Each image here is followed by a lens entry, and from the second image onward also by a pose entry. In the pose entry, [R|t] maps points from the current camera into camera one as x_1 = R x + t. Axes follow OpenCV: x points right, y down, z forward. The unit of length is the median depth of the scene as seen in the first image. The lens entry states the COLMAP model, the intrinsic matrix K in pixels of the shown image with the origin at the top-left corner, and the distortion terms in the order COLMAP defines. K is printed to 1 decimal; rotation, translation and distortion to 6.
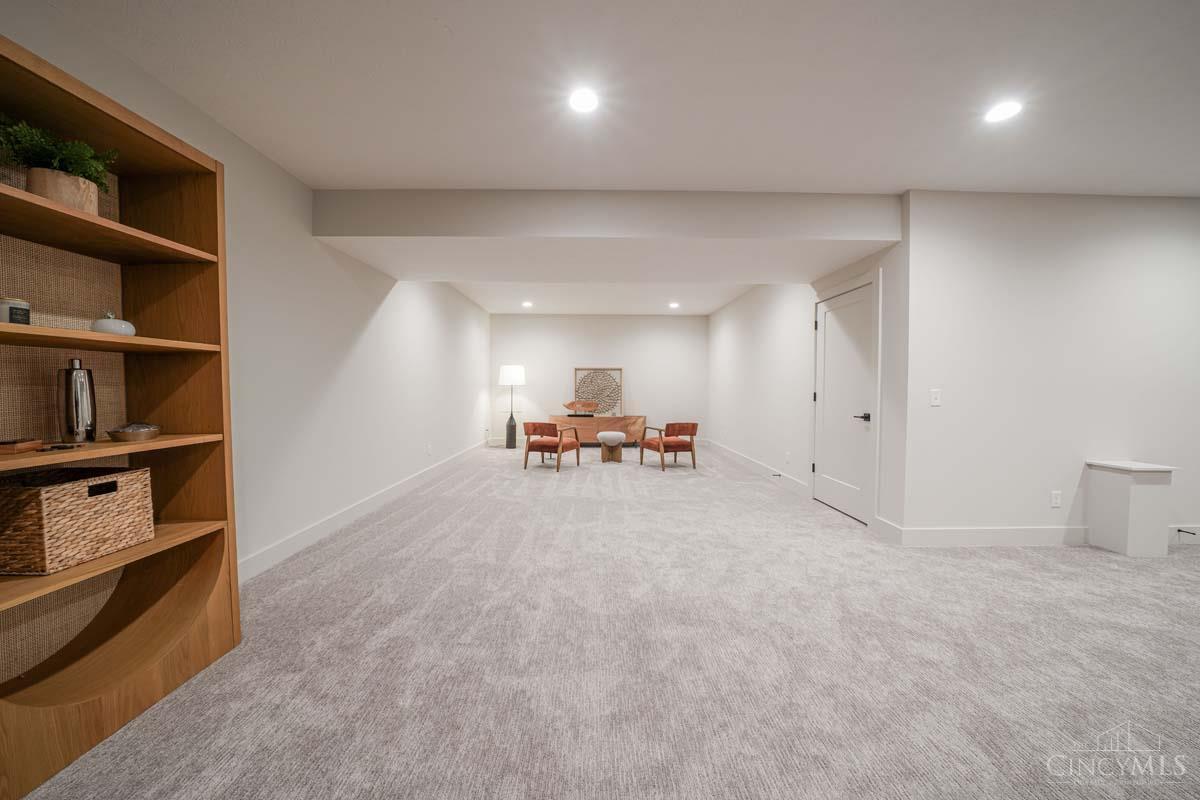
lens RADIAL K [[421.4, 0, 599.8], [0, 421.4, 404.0], [0, 0, 1]] dist [-0.021418, 0.001833]
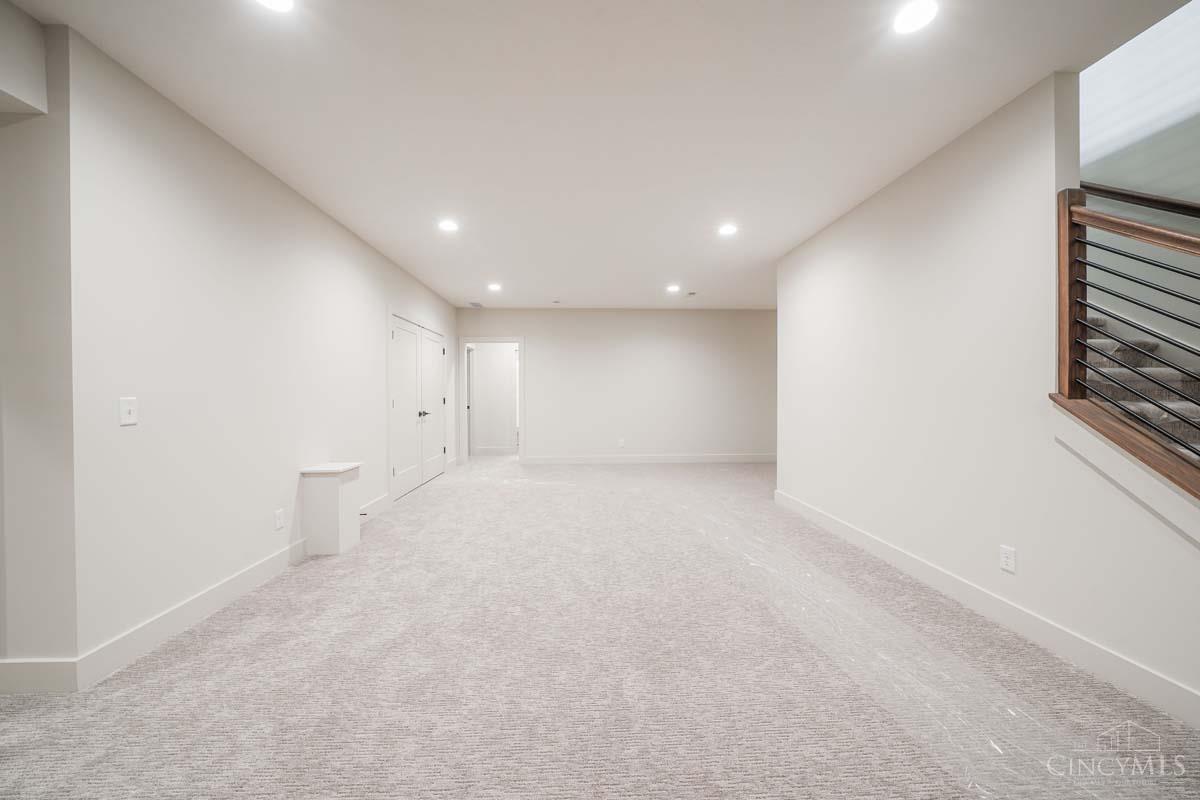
lens RADIAL K [[421.4, 0, 600.5], [0, 421.4, 399.9], [0, 0, 1]] dist [-0.021418, 0.001833]
pose [[-0.054928, -0.011778, 0.998421, 0.191104], [0.030765, 0.999436, 0.013483, -0.019199], [-0.998016, 0.031457, -0.054535, 0.376427]]
